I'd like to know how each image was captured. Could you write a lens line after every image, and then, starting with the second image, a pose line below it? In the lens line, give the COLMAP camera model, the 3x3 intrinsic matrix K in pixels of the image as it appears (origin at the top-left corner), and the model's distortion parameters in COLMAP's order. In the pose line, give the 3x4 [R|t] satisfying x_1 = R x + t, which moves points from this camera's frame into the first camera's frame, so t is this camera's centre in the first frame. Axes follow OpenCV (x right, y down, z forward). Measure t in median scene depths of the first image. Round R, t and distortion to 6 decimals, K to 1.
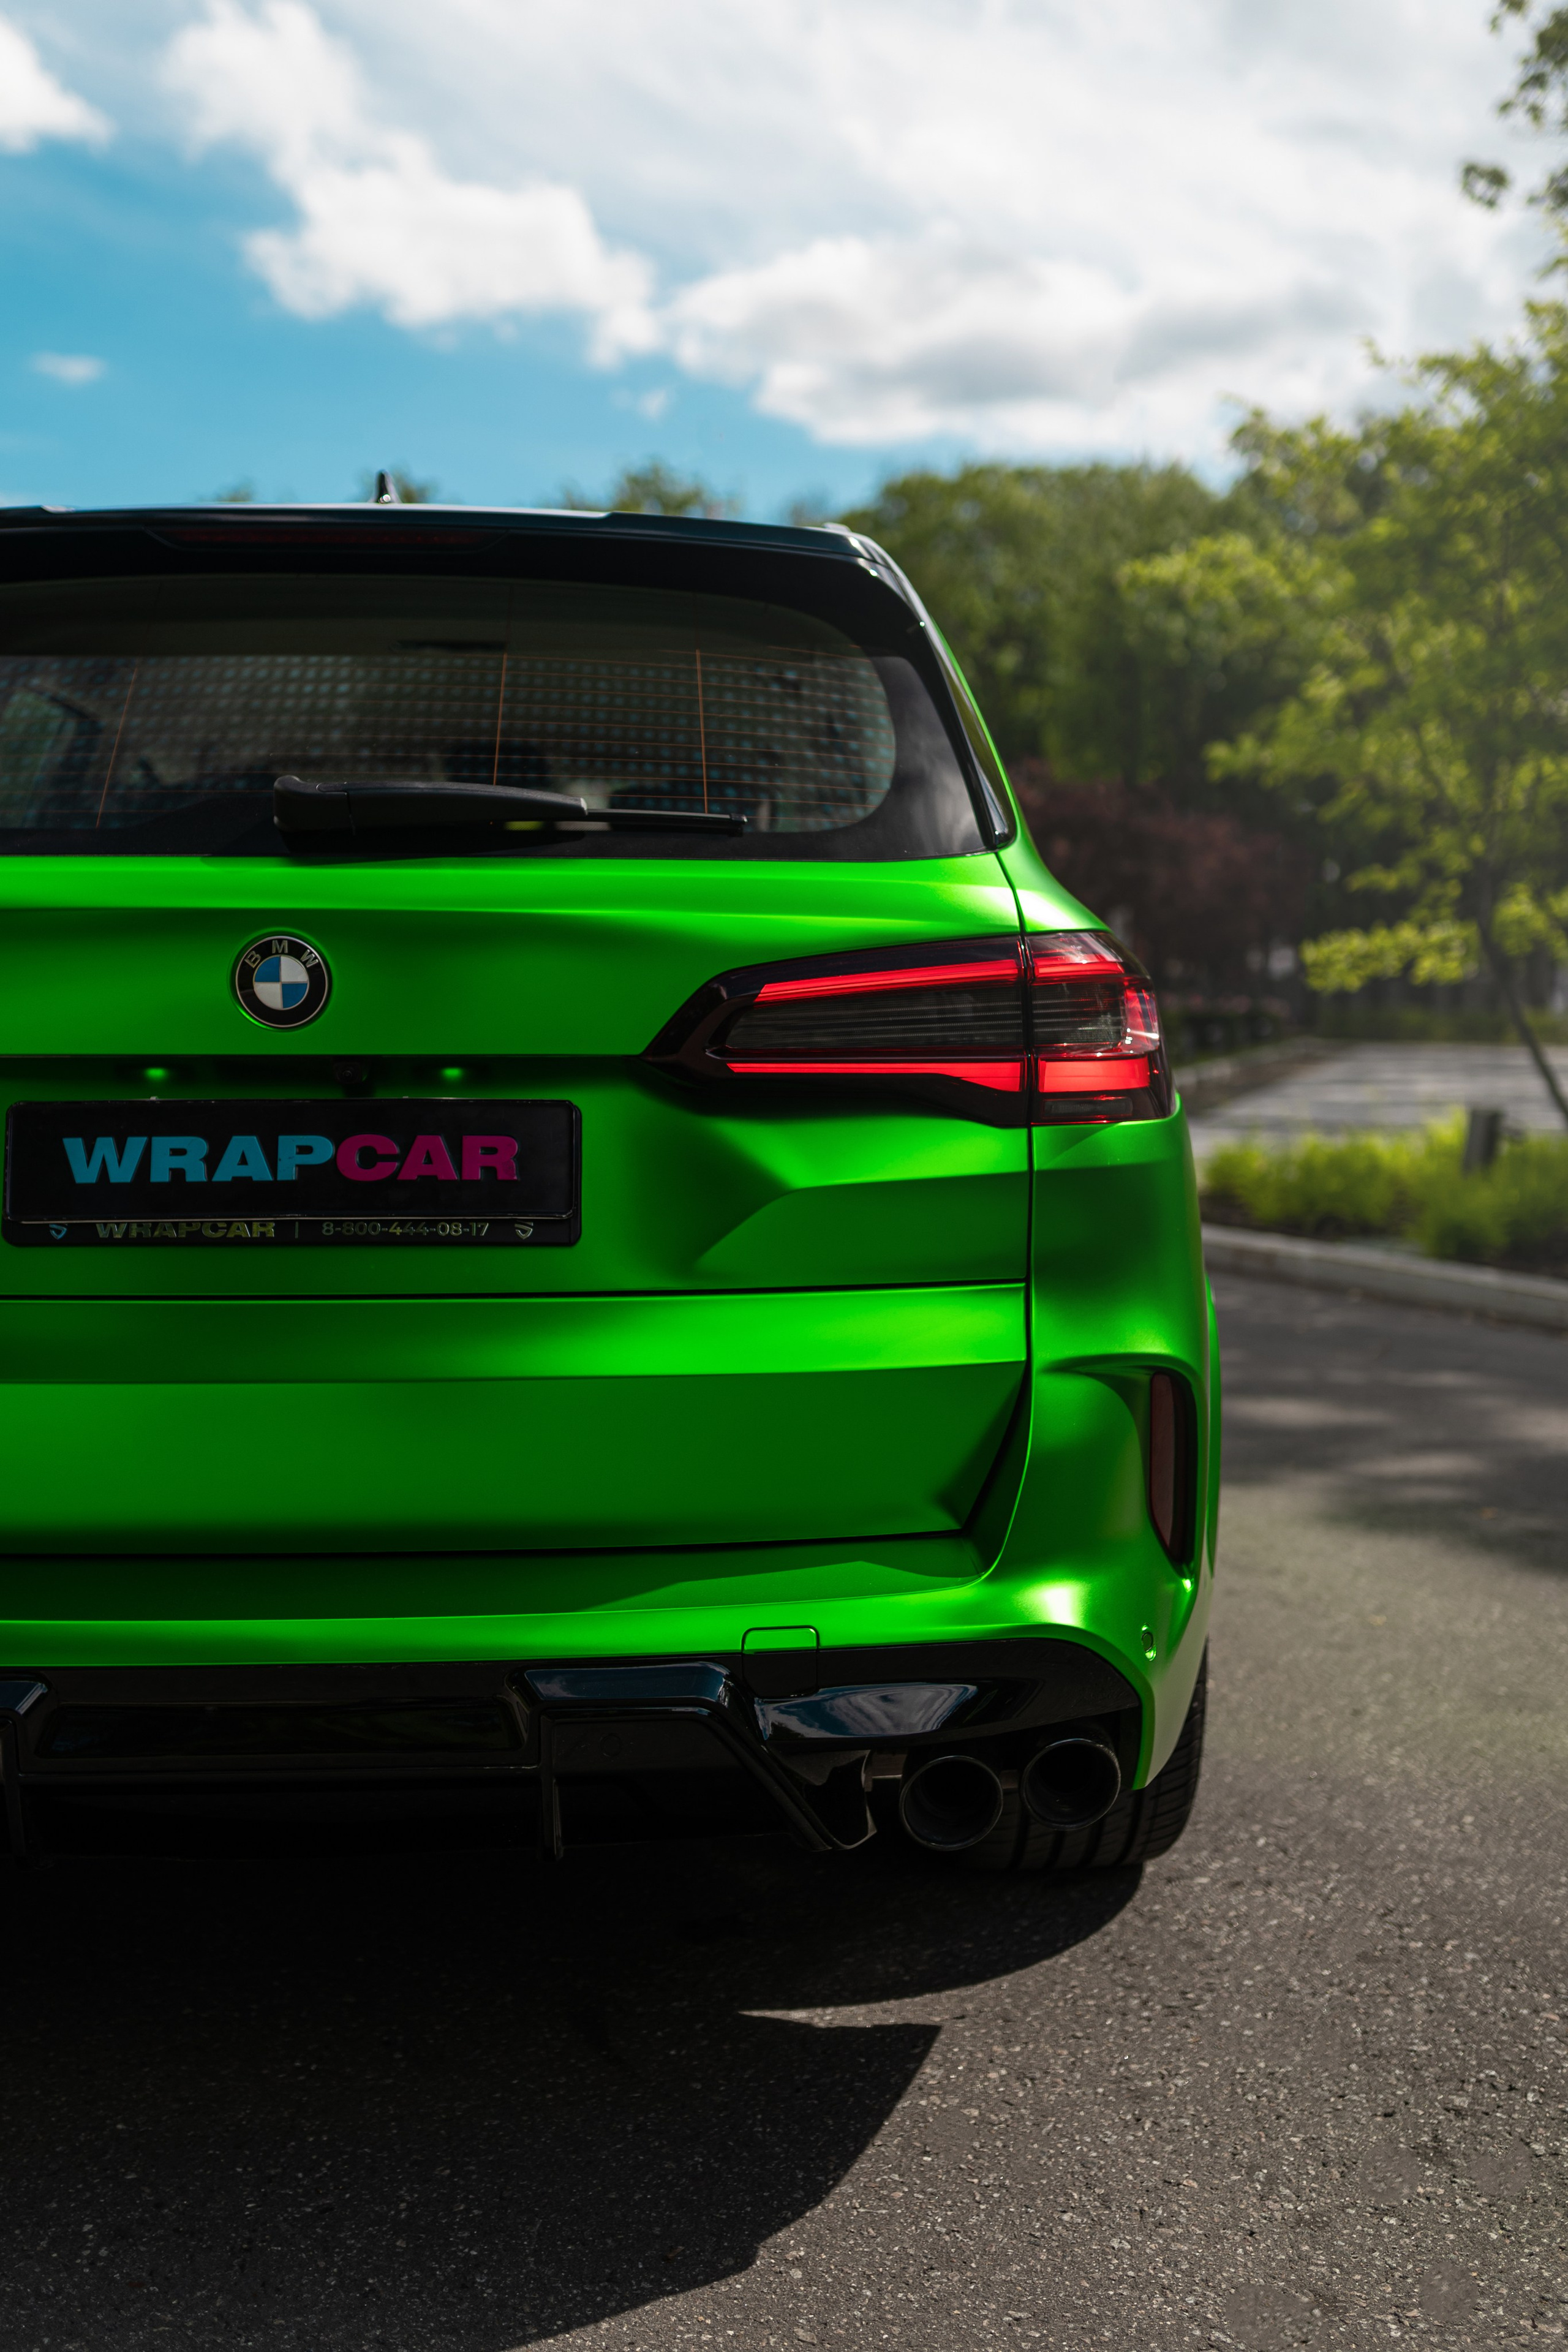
lens RADIAL K [[2222.0, 0, 778.0], [0, 2222.0, 1206.0], [0, 0, 1]] dist [-0.047347, 0.000000]
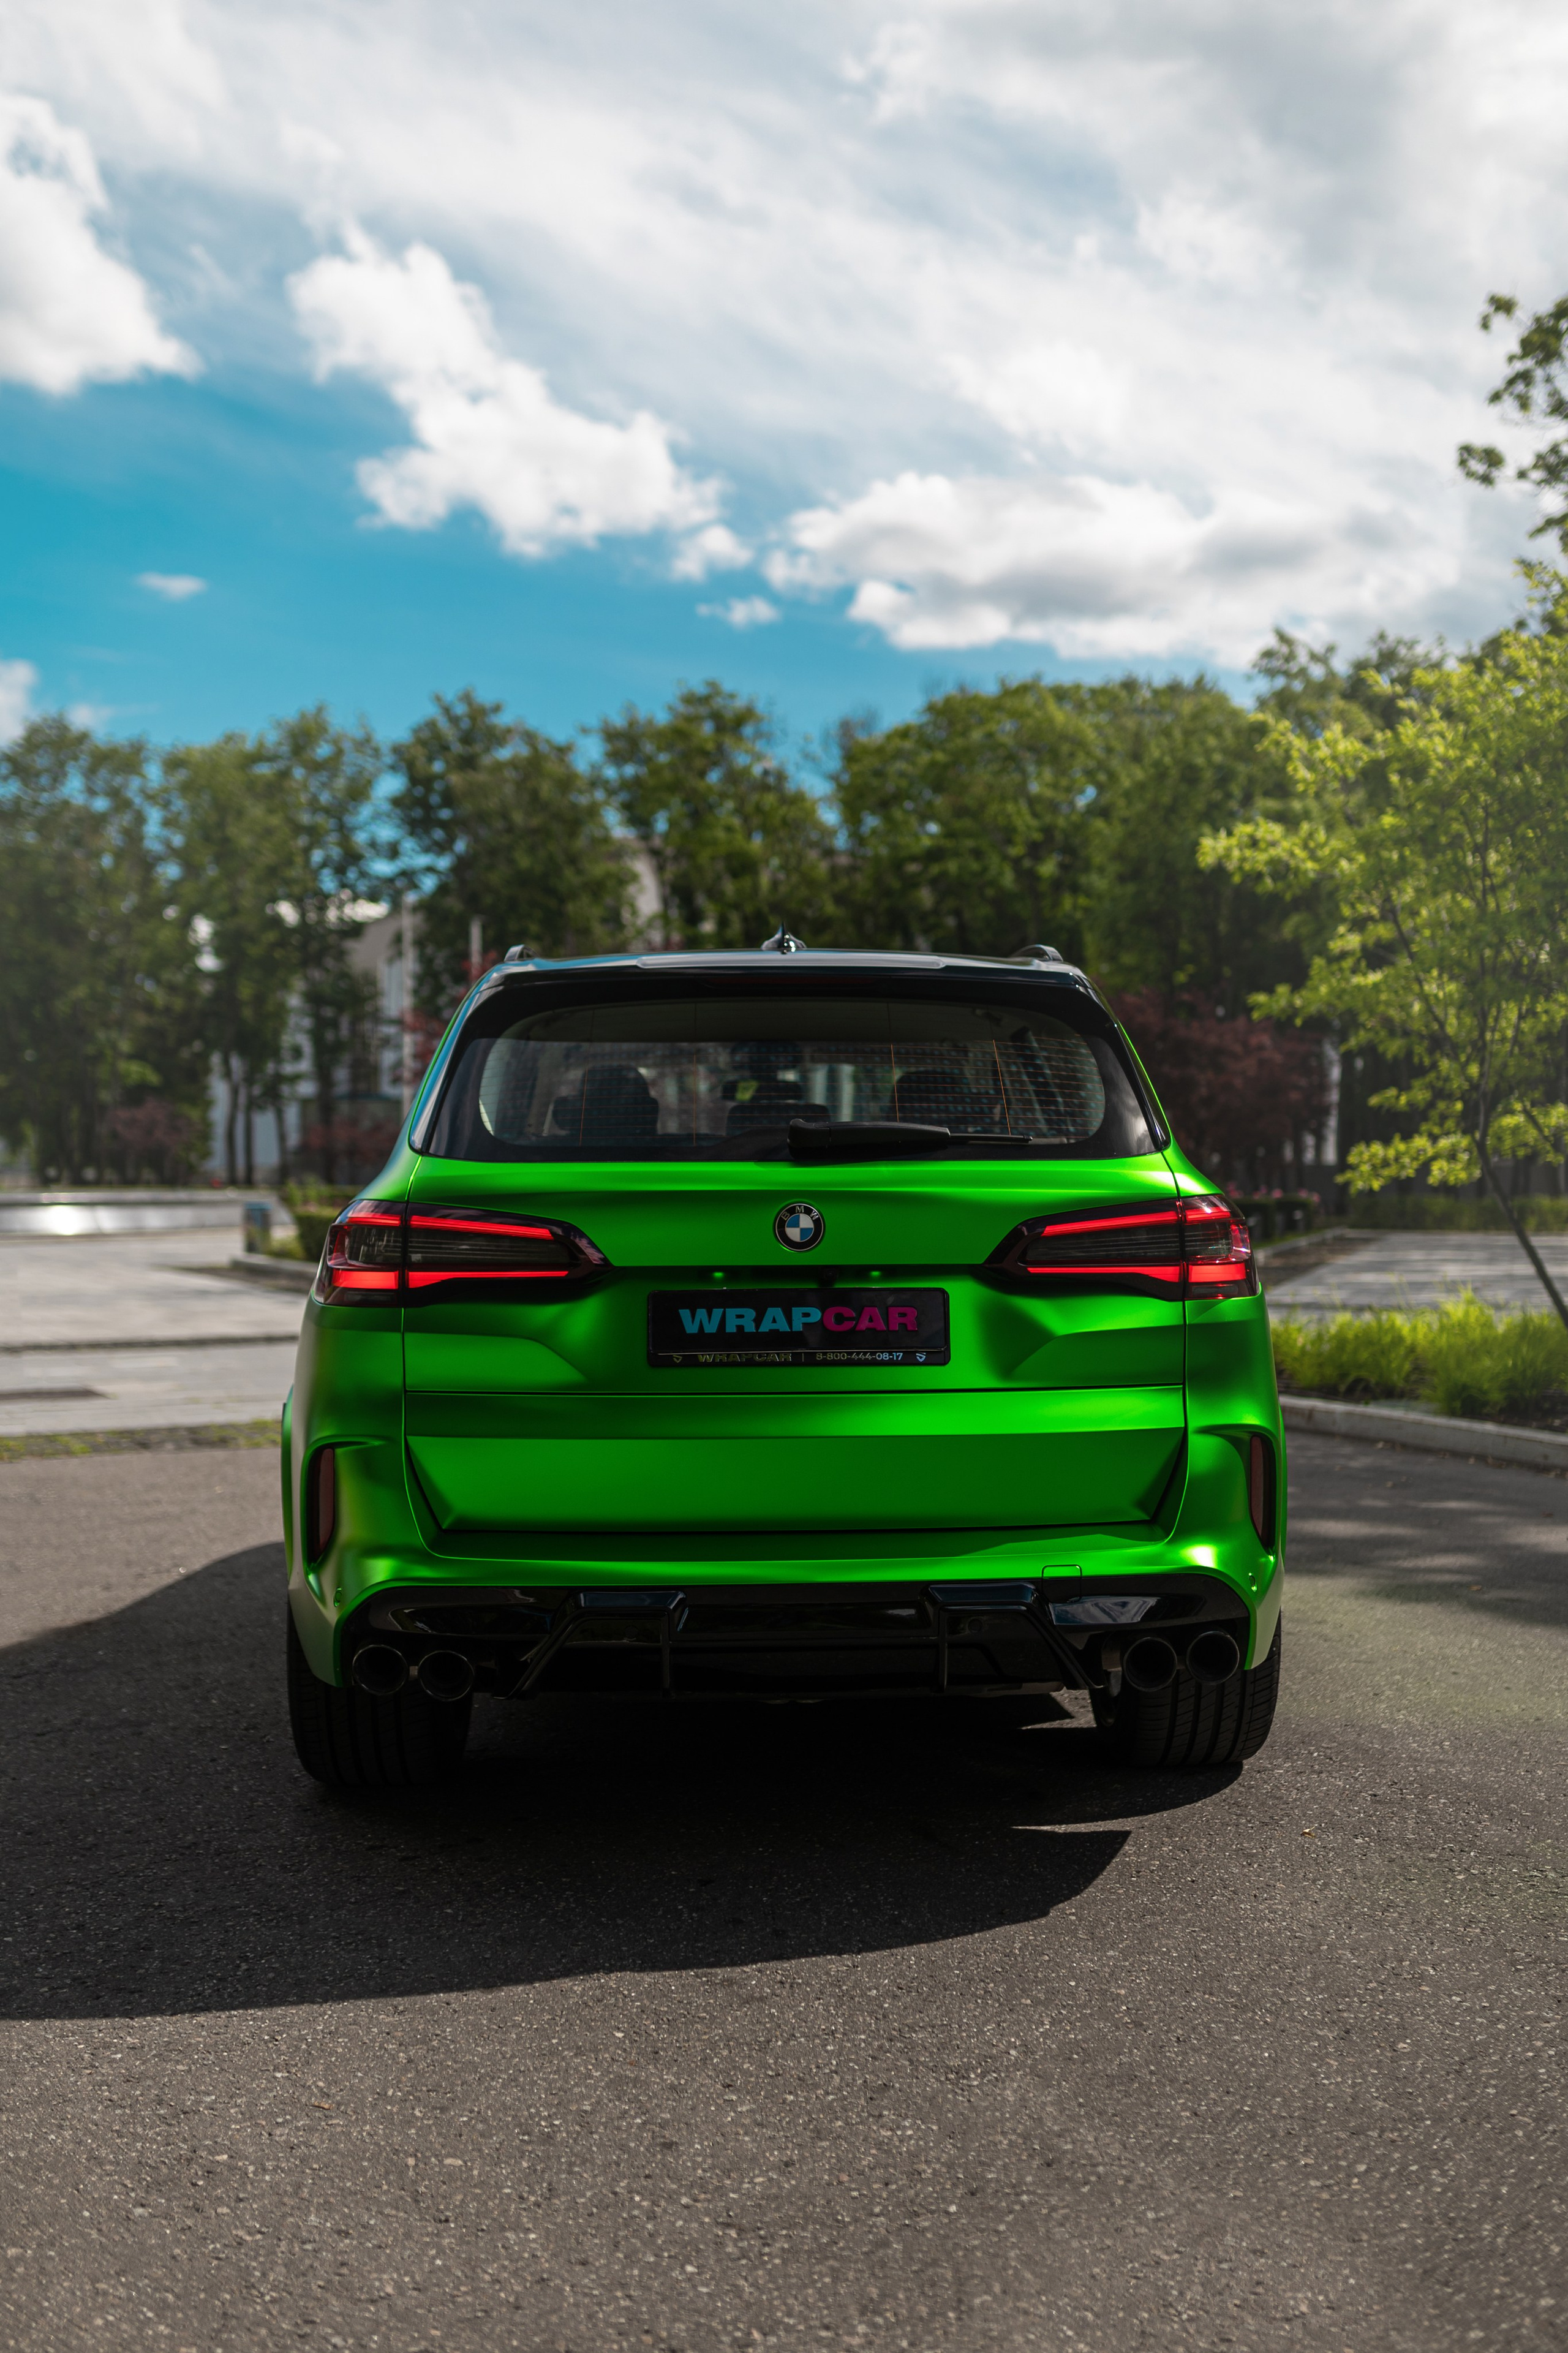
lens RADIAL K [[2222.7, 0, 927.0], [0, 2222.7, 1186.9], [0, 0, 1]] dist [-0.047347, 0.000000]
pose [[0.999143, -0.001595, 0.041372, -0.174928], [0.005044, 0.996503, -0.083402, 0.022746], [-0.041095, 0.083539, 0.995657, -0.834779]]
